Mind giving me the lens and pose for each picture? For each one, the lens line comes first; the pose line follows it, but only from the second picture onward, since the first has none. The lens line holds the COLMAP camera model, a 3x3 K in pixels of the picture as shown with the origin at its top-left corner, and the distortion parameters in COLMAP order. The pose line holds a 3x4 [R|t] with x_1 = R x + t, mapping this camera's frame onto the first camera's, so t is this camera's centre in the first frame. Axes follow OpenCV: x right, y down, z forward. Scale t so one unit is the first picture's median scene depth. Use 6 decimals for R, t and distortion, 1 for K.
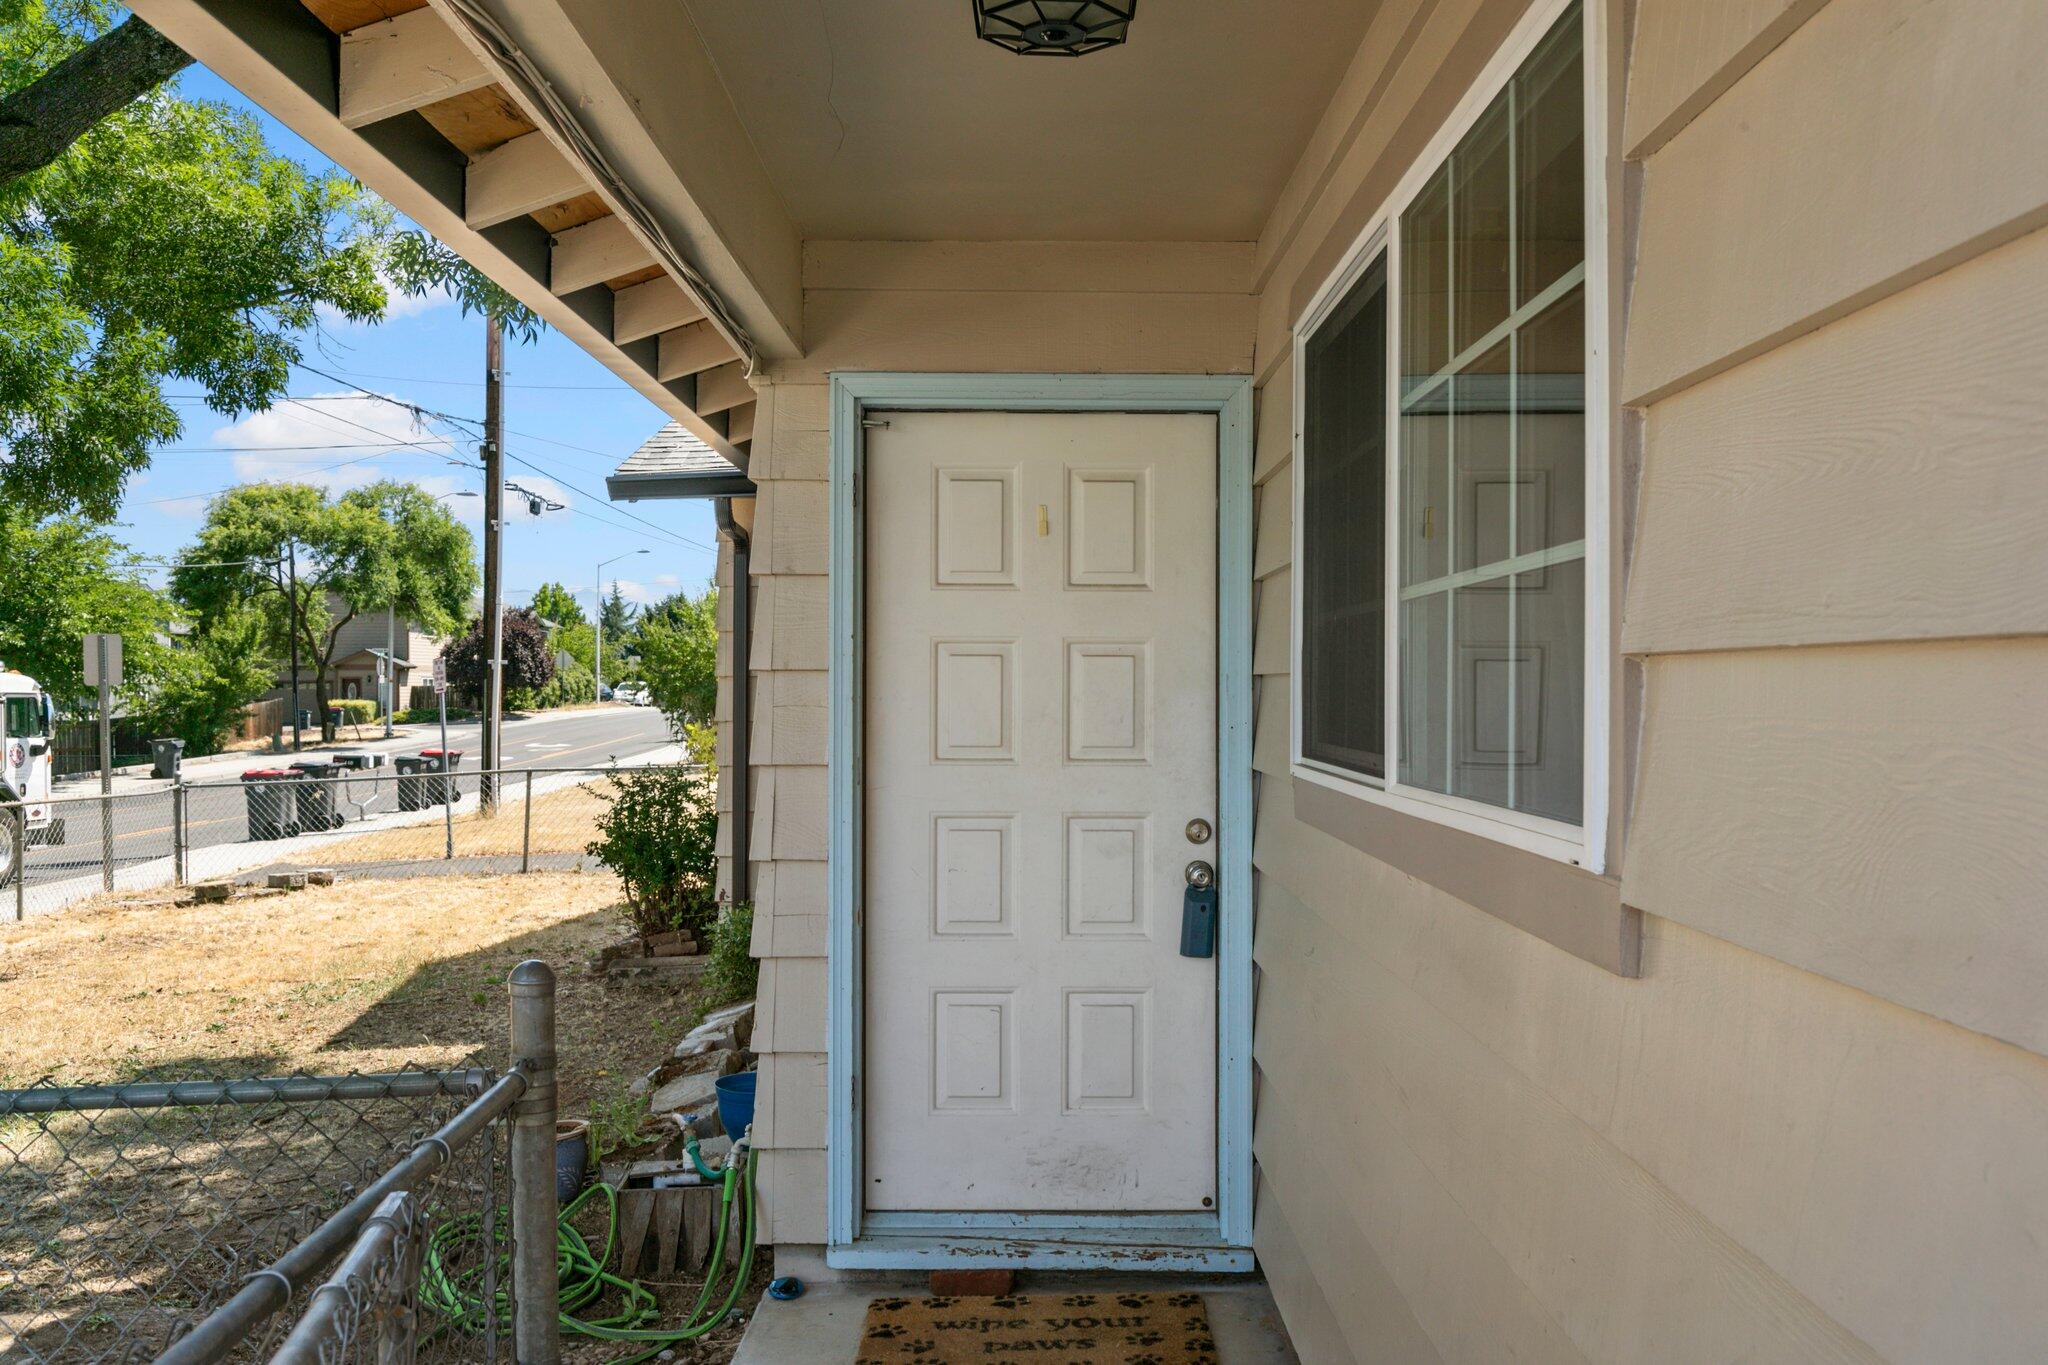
lens RADIAL K [[1708.9, 0, 1023.9], [0, 1708.9, 685.7], [0, 0, 1]] dist [0.002341, 0.000754]
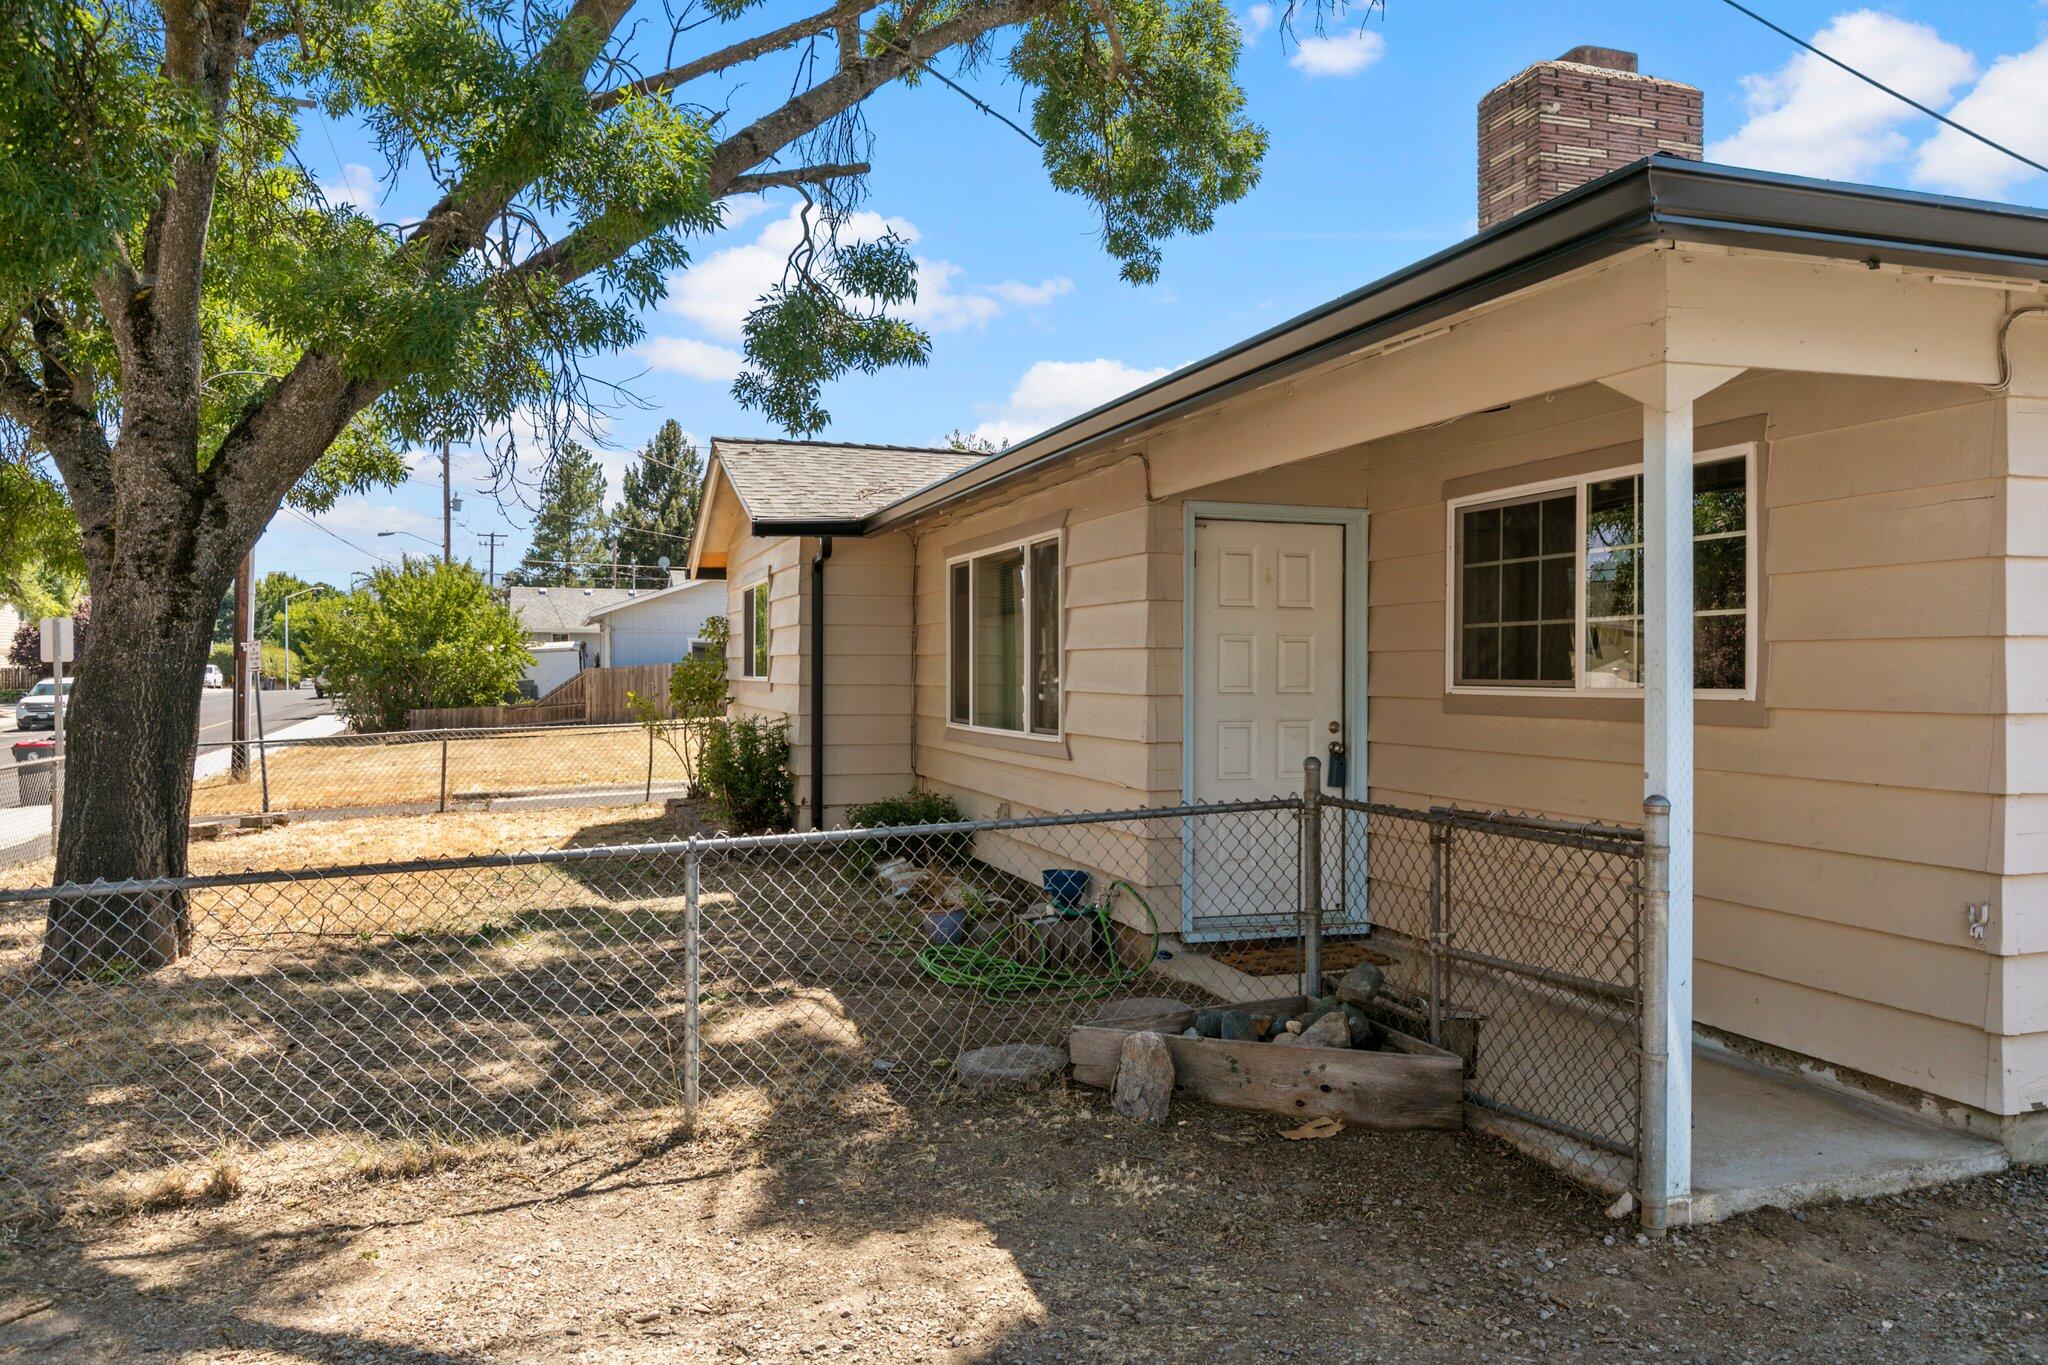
lens RADIAL K [[1457.8, 0, 1020.3], [0, 1457.8, 677.3], [0, 0, 1]] dist [0.006183, 0.001093]
pose [[0.951521, 0.000440, 0.307582, -0.802350], [-0.001786, 0.999990, 0.004093, 0.018162], [-0.307577, -0.004443, 0.951513, -0.563774]]
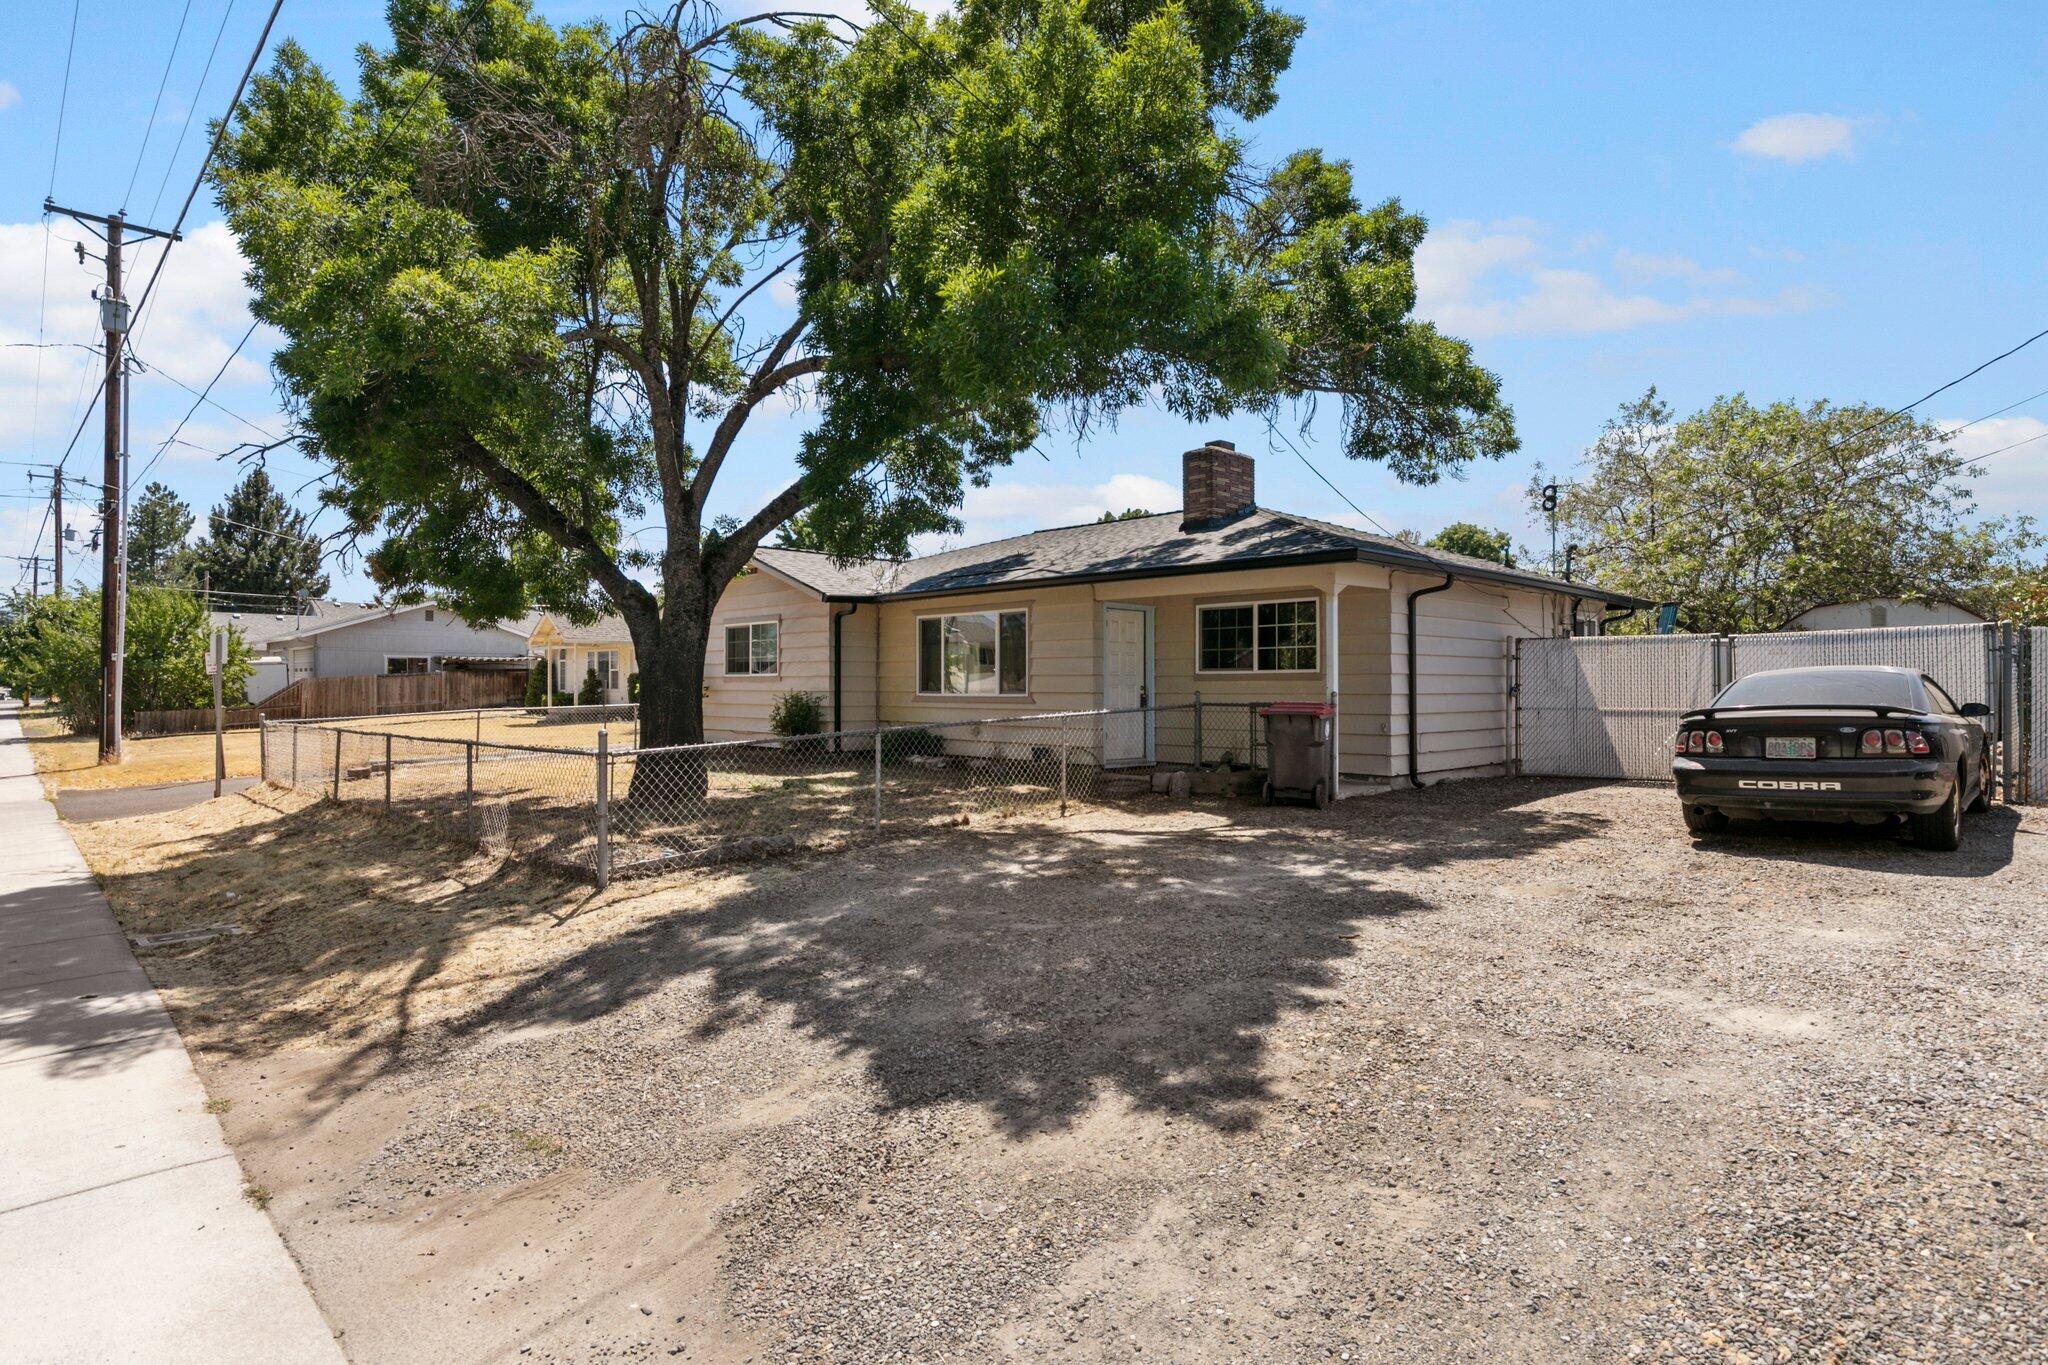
lens RADIAL K [[1089.5, 0, 1026.3], [0, 1089.5, 680.3], [0, 0, 1]] dist [-0.005368, -0.000529]
pose [[0.714768, 0.001498, 0.699360, -2.642006], [0.001922, 0.999990, -0.004107, 0.075628], [-0.699359, 0.004280, 0.714758, -1.240214]]
